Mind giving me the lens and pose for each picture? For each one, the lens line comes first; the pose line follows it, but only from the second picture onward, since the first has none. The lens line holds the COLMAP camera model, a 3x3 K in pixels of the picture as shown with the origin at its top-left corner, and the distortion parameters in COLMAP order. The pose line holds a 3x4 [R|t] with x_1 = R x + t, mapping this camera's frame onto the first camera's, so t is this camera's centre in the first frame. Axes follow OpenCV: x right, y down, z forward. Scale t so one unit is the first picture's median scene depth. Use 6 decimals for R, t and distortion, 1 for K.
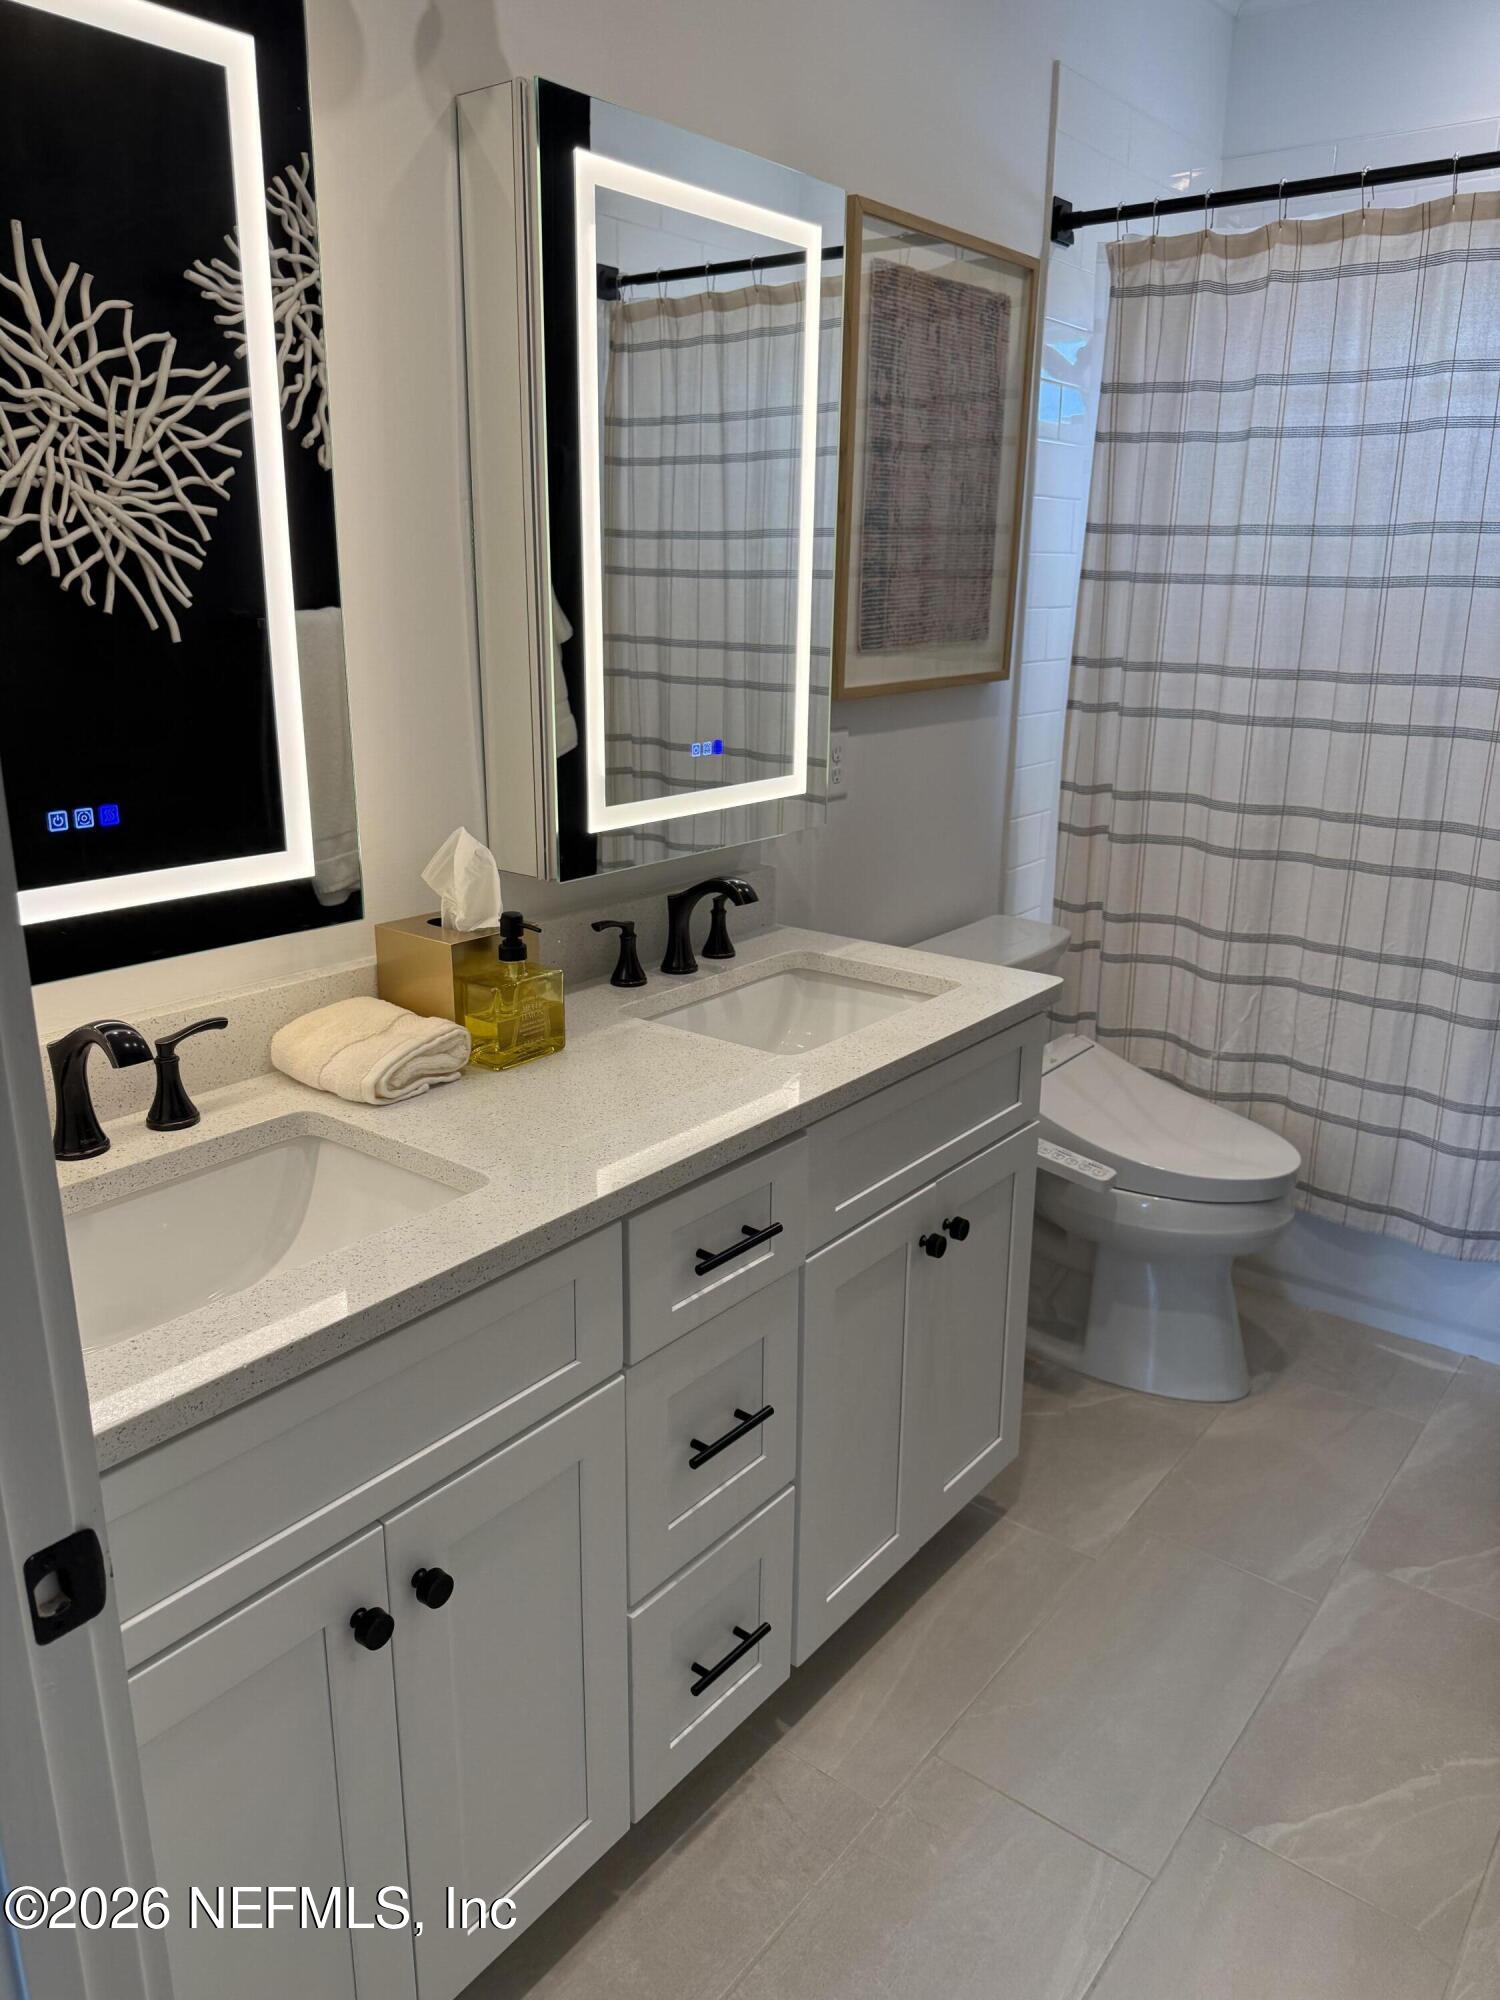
lens RADIAL K [[1433.3, 0, 741.3], [0, 1433.3, 1008.2], [0, 0, 1]] dist [0.010026, -0.039449]
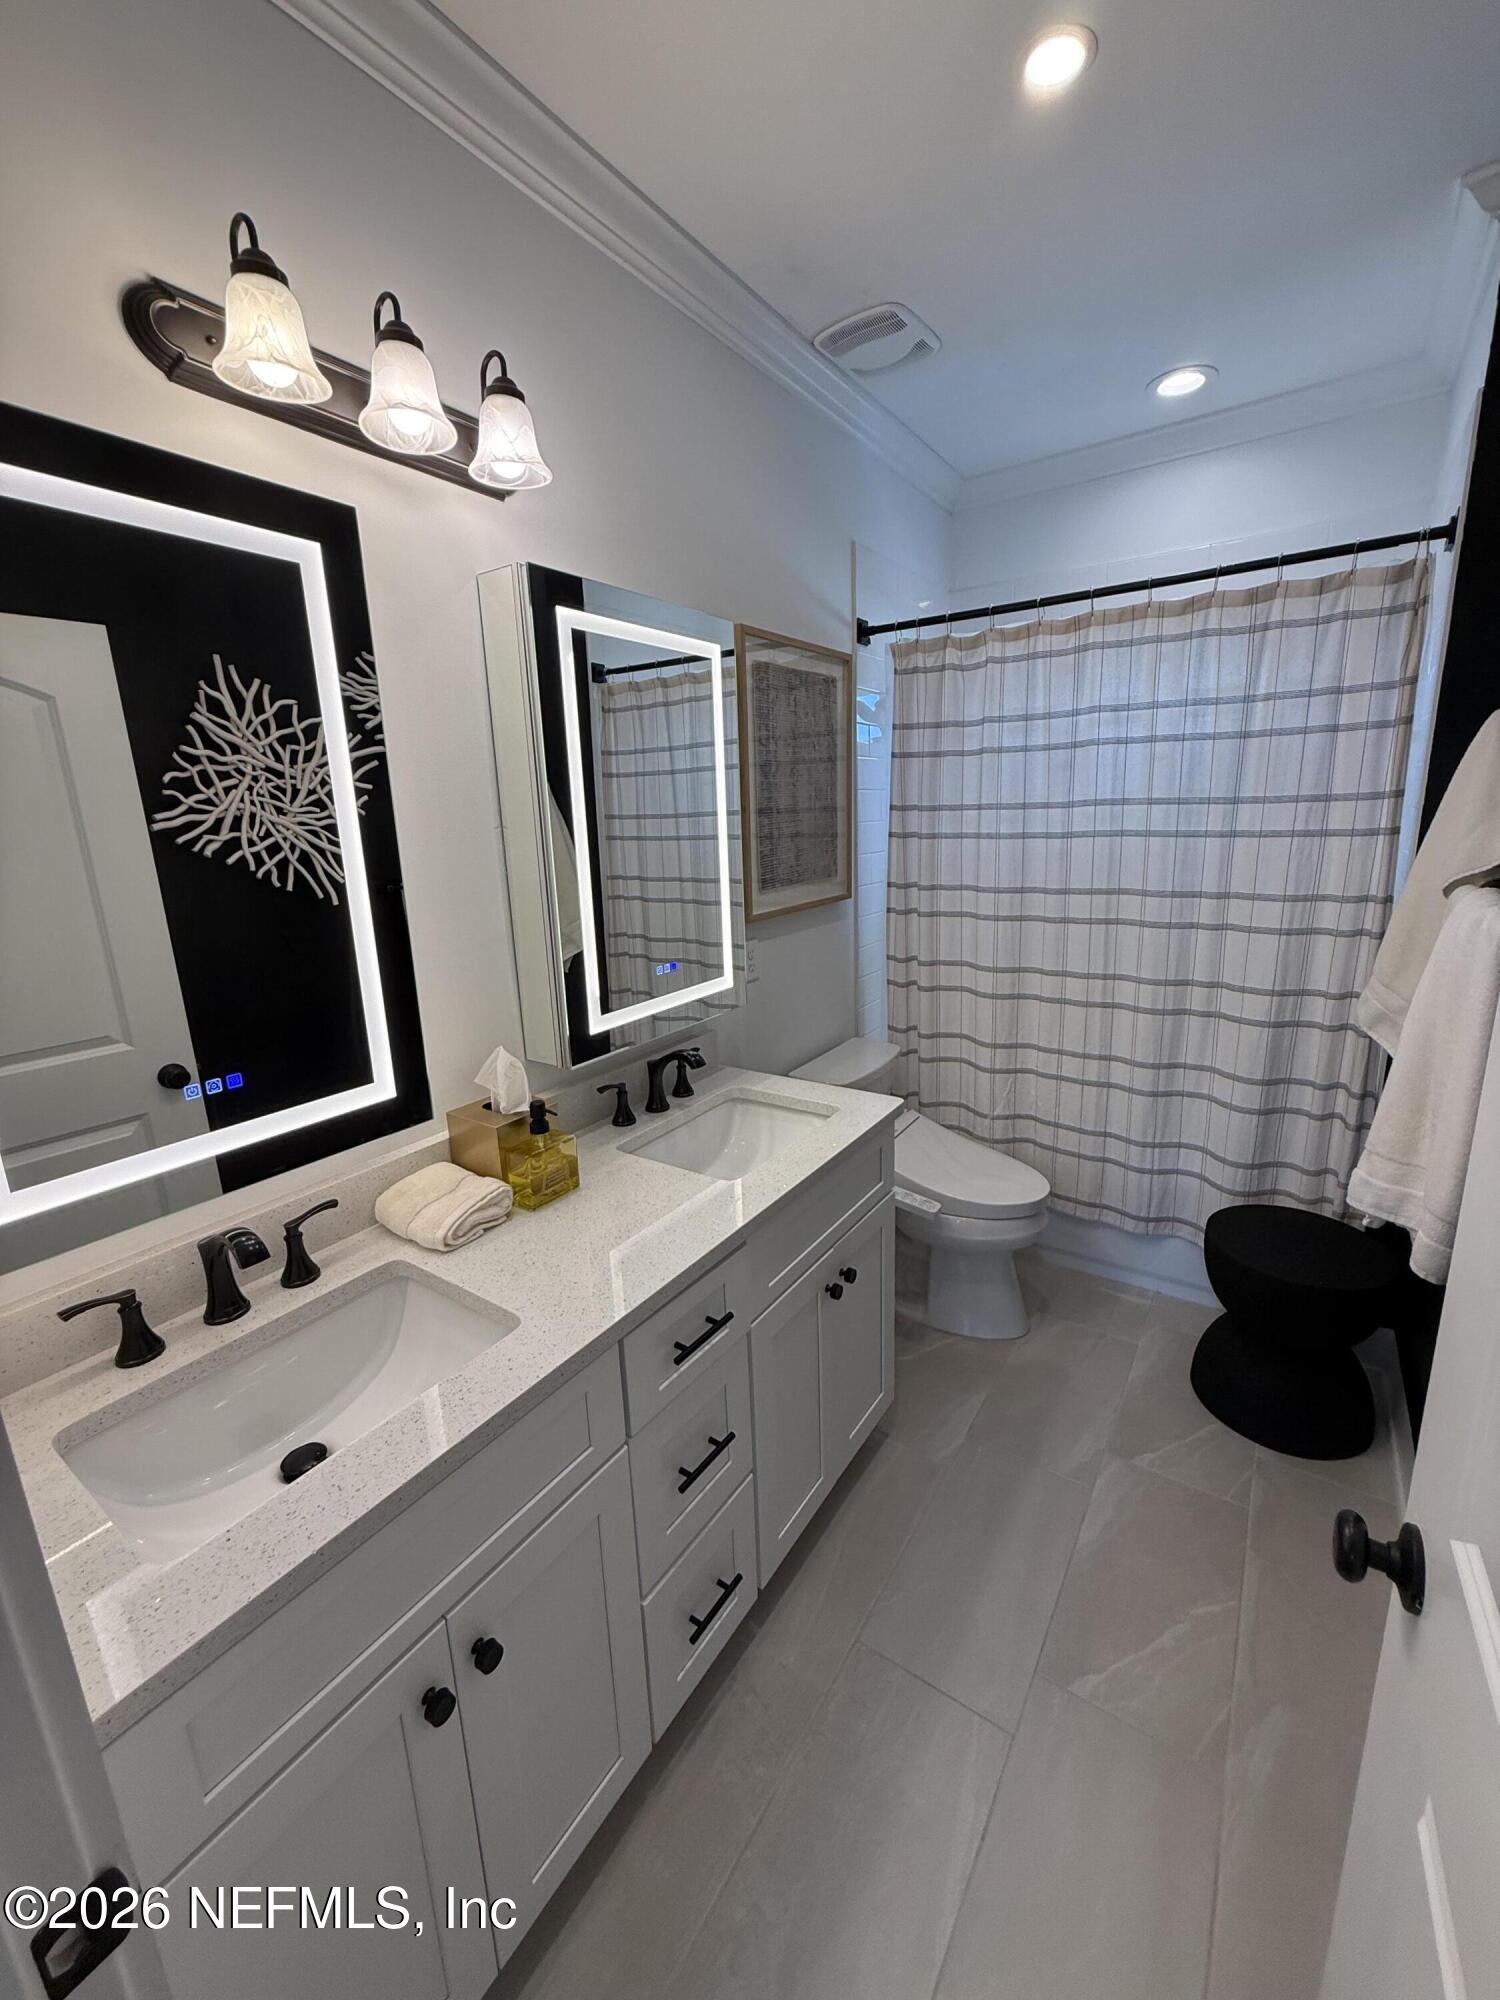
lens RADIAL K [[804.6, 0, 755.3], [0, 804.6, 1002.6], [0, 0, 1]] dist [-0.023808, -0.000105]
pose [[0.996167, -0.059670, 0.063967, 0.010737], [0.063702, 0.995980, -0.062970, -0.065070], [-0.059952, 0.066804, 0.995963, 0.098961]]
